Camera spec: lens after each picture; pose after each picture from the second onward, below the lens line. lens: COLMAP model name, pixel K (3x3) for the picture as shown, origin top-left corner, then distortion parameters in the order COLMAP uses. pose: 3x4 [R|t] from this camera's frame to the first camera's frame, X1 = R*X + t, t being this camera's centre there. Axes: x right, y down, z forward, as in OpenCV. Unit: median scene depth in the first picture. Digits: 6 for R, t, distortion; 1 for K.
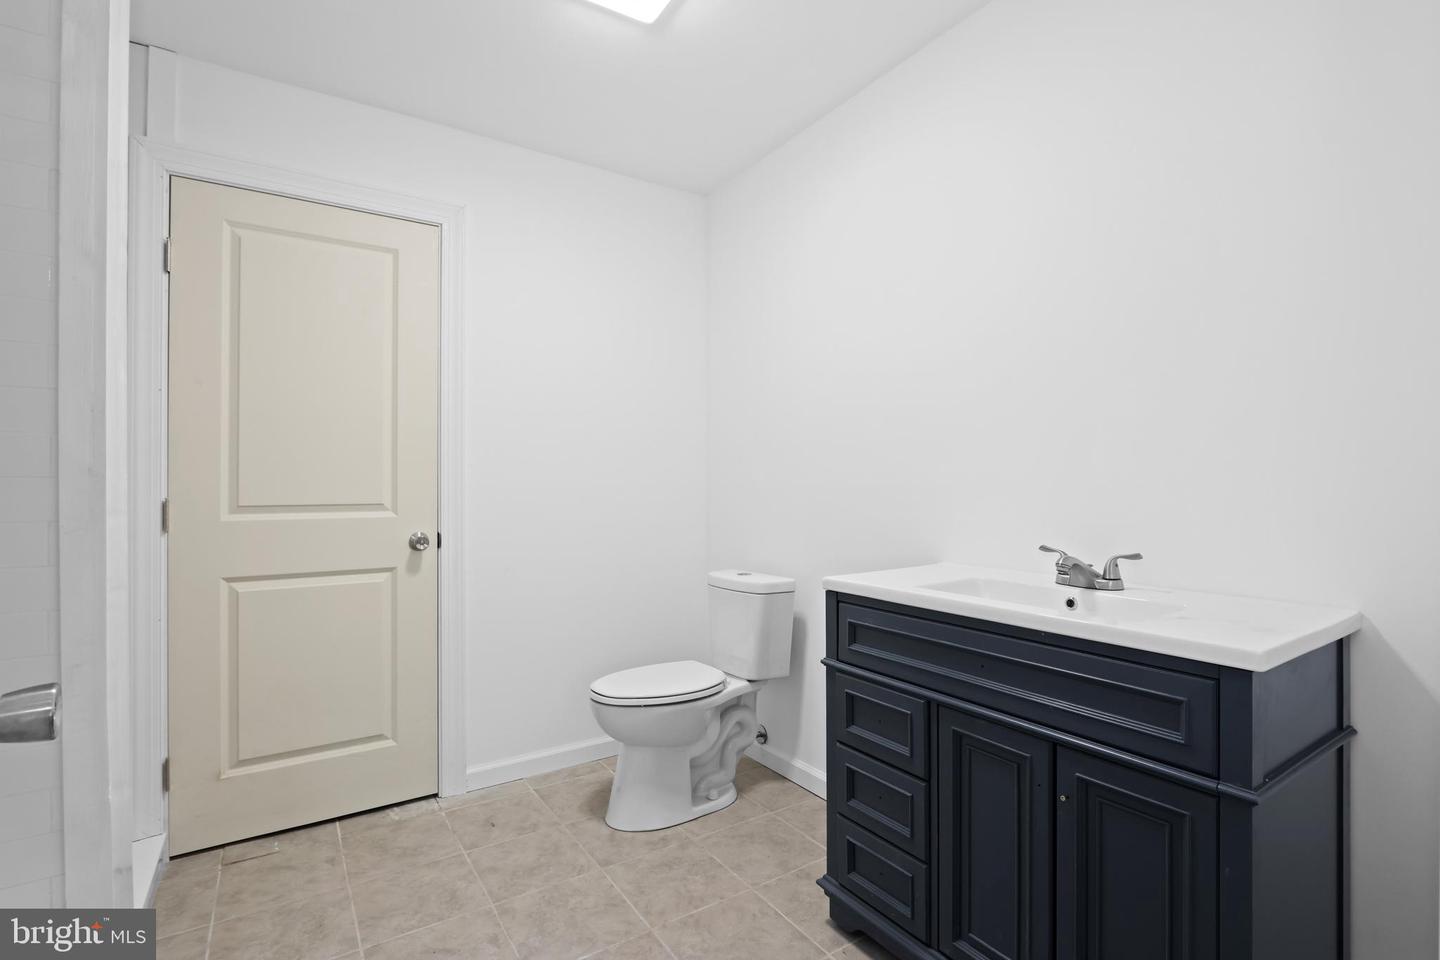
lens RADIAL K [[675.6, 0, 710.6], [0, 675.6, 473.2], [0, 0, 1]] dist [-0.018026, 0.000531]
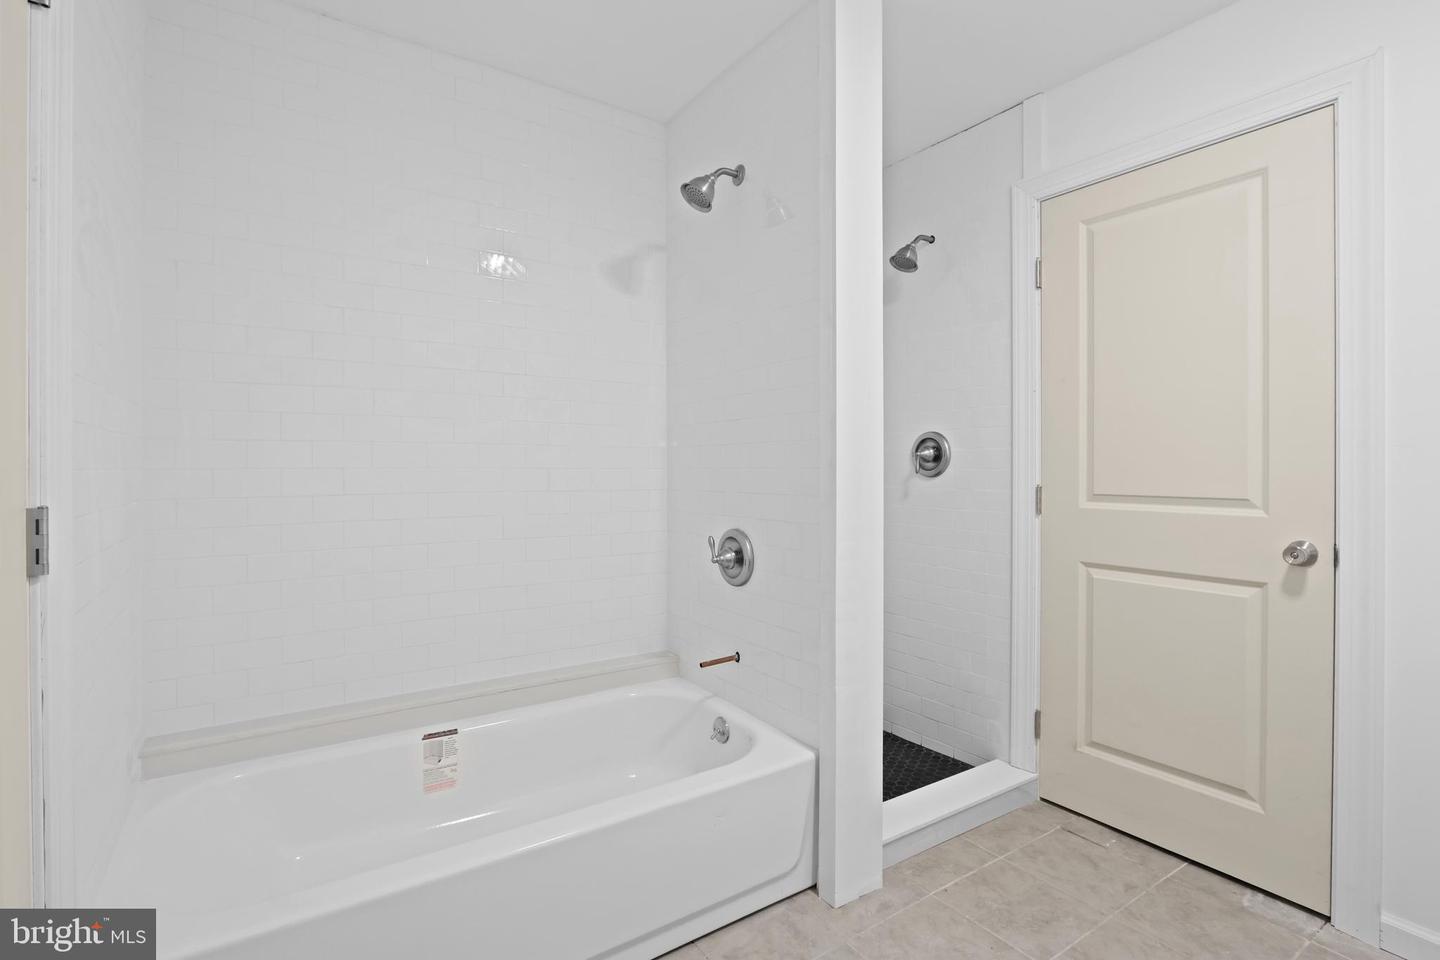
lens RADIAL K [[668.7, 0, 720.4], [0, 668.7, 472.6], [0, 0, 1]] dist [0.000030, 0.000301]
pose [[0.026155, 0.005016, -0.999645, 0.238445], [0.006784, 0.999963, 0.005195, 0.004843], [0.999635, -0.006917, 0.026120, 0.307665]]
